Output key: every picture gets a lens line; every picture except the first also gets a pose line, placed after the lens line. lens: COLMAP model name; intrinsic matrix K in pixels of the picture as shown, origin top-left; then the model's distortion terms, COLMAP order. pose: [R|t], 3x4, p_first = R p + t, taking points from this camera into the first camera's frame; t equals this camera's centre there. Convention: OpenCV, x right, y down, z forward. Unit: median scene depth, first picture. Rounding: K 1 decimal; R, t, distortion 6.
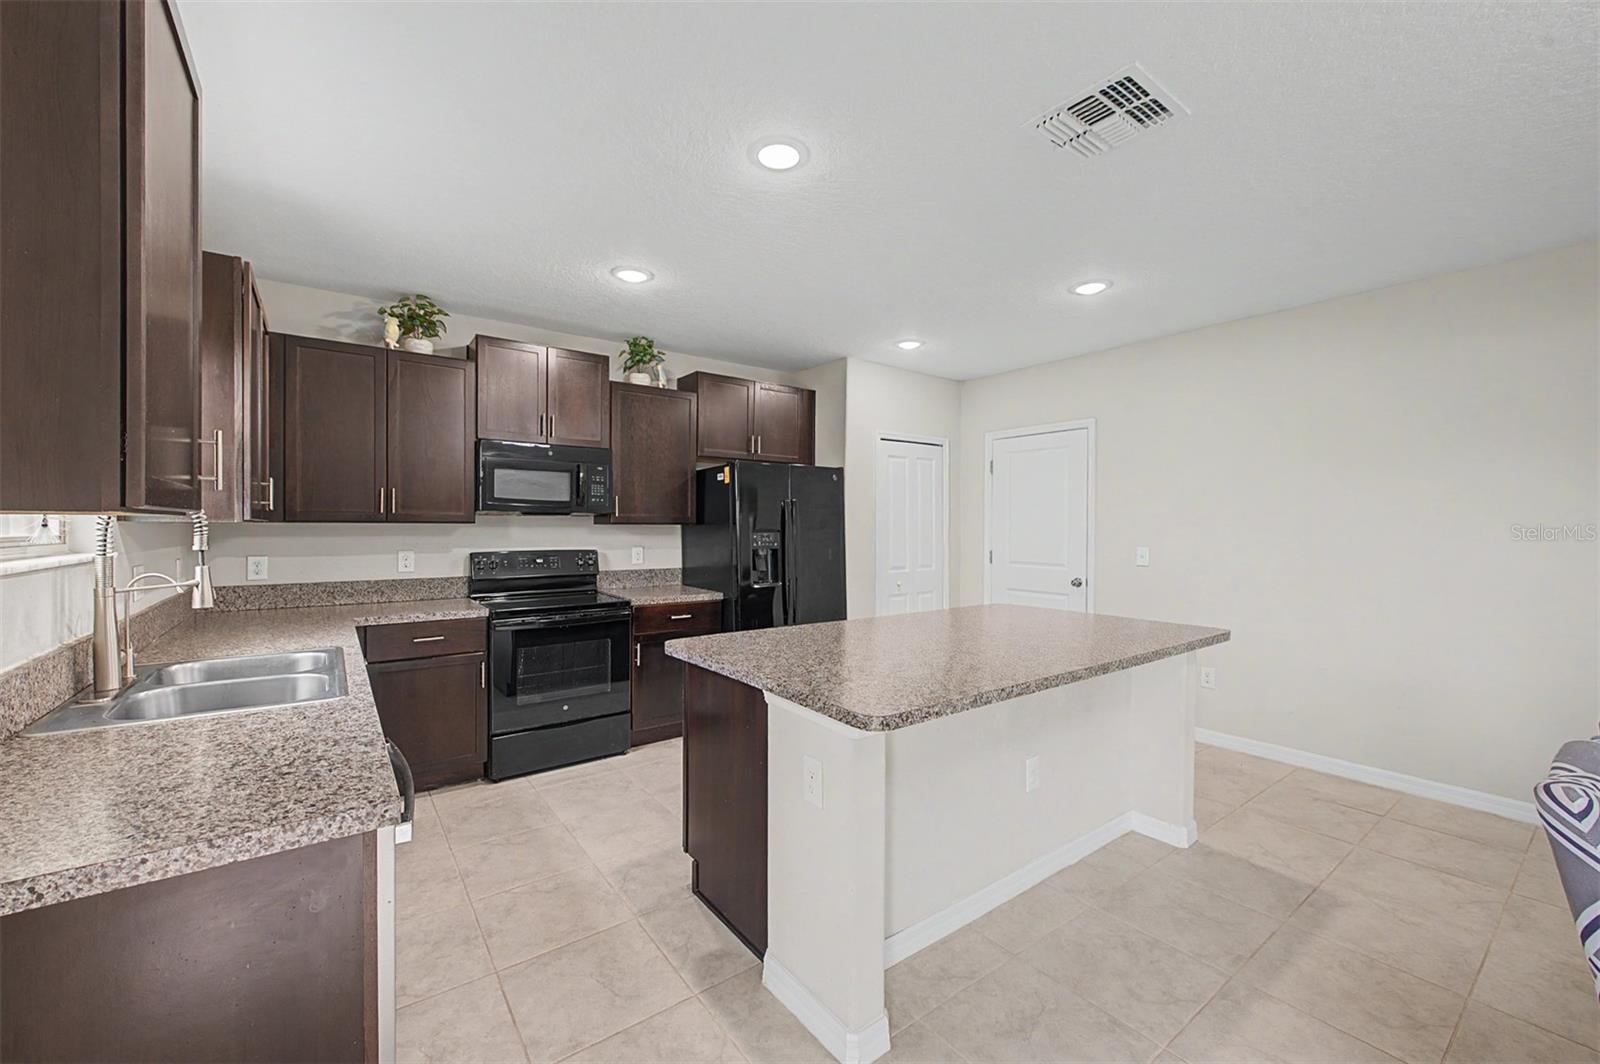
lens RADIAL K [[632.7, 0, 797.3], [0, 632.7, 539.0], [0, 0, 1]] dist [-0.001930, -0.000304]
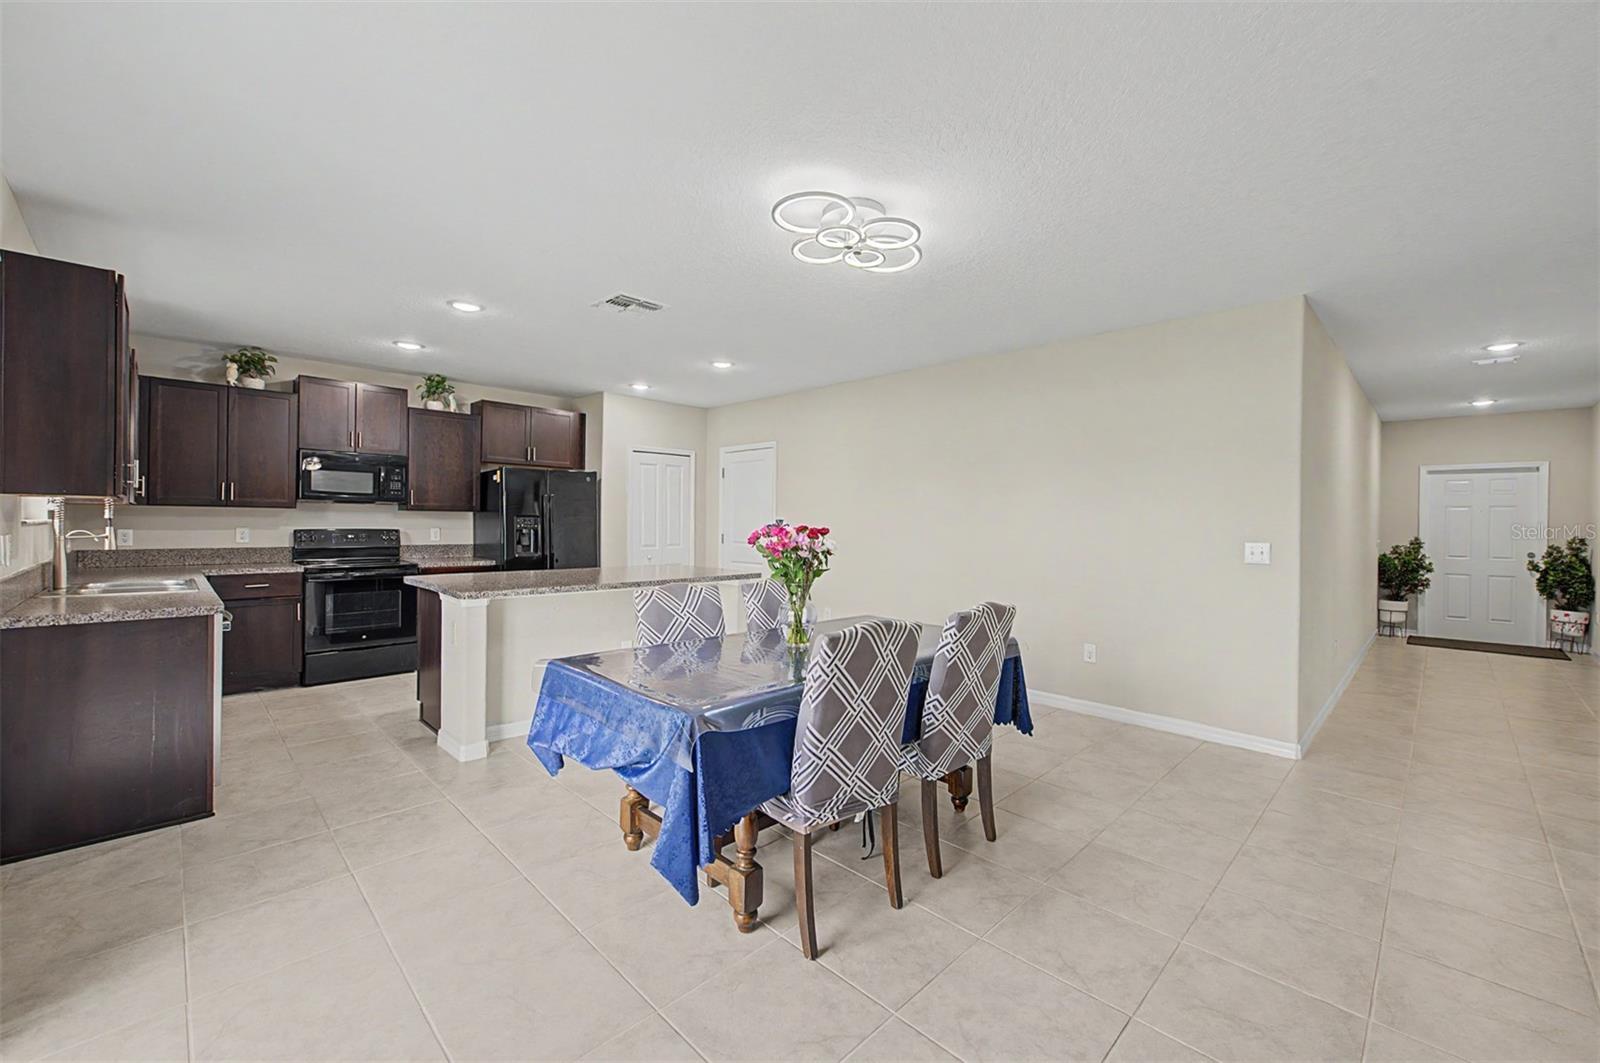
lens RADIAL K [[642.3, 0, 800.0], [0, 642.3, 531.5], [0, 0, 1]] dist [-0.003520, -0.000555]
pose [[0.989395, 0.007032, 0.145080, 0.382226], [-0.006342, 0.999966, -0.005214, 0.026561], [-0.145112, 0.004238, 0.989406, -0.559570]]
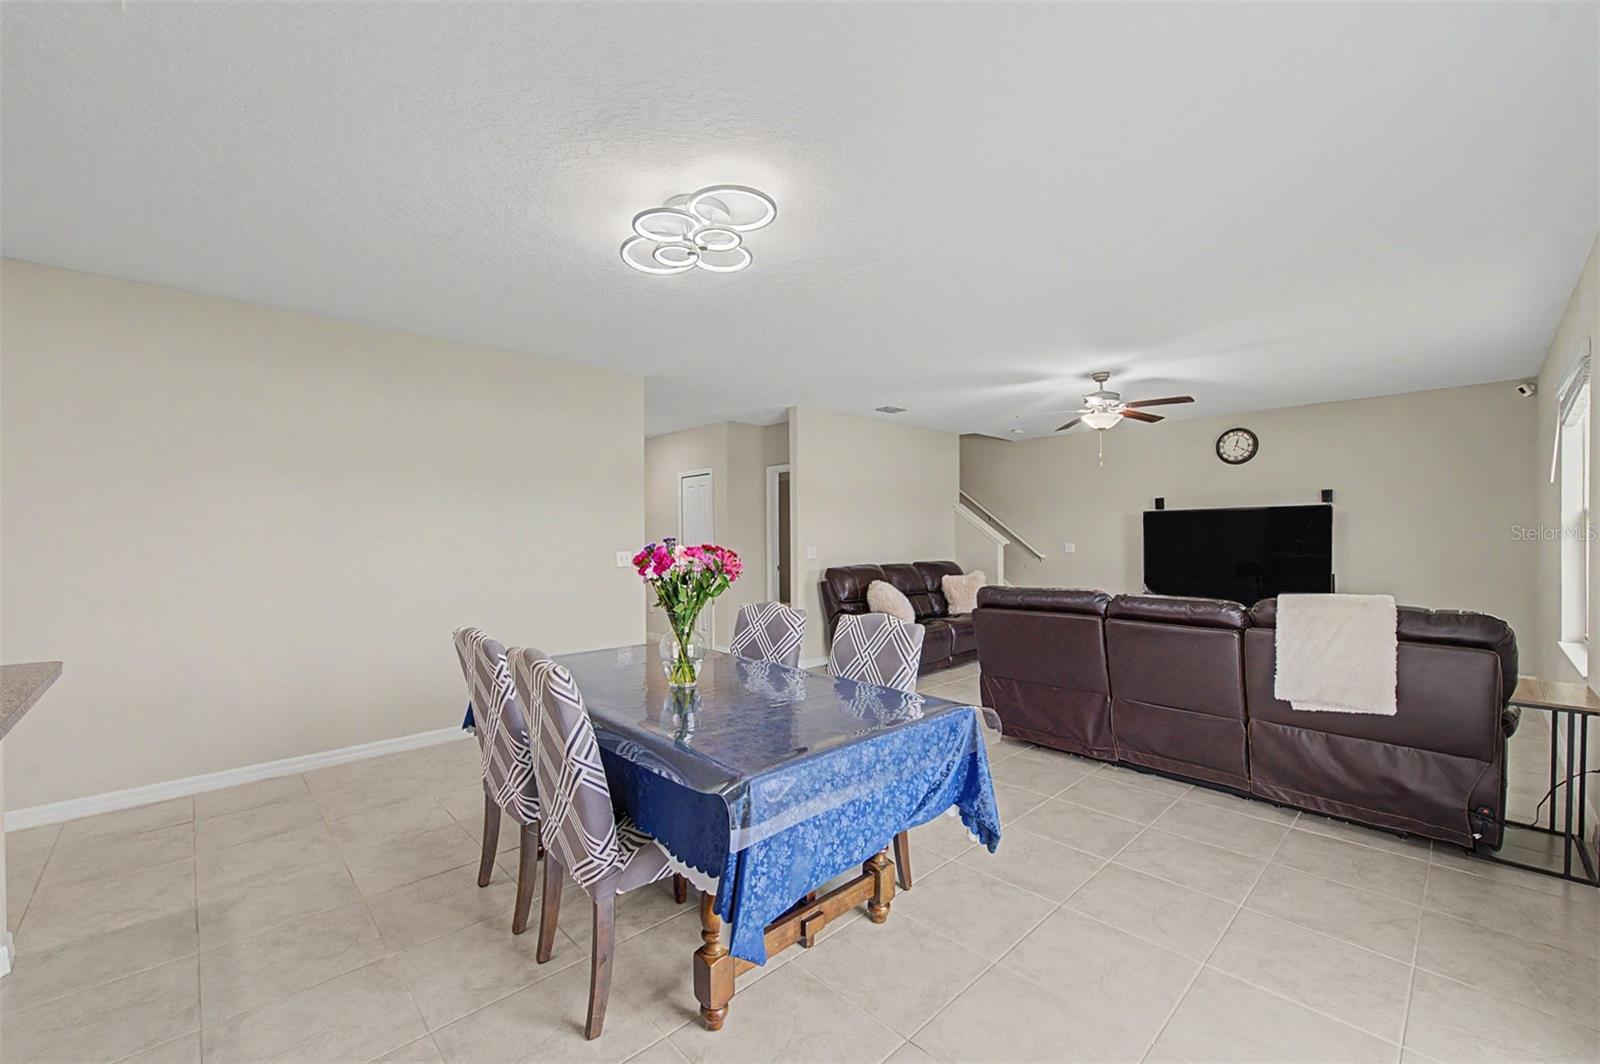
lens RADIAL K [[642.3, 0, 800.0], [0, 642.3, 532.0], [0, 0, 1]] dist [-0.003520, -0.000555]
pose [[-0.116473, 0.005805, 0.993177, -0.173031], [0.027117, 0.999629, -0.002662, 0.008836], [-0.992824, 0.026621, -0.116587, 0.137098]]
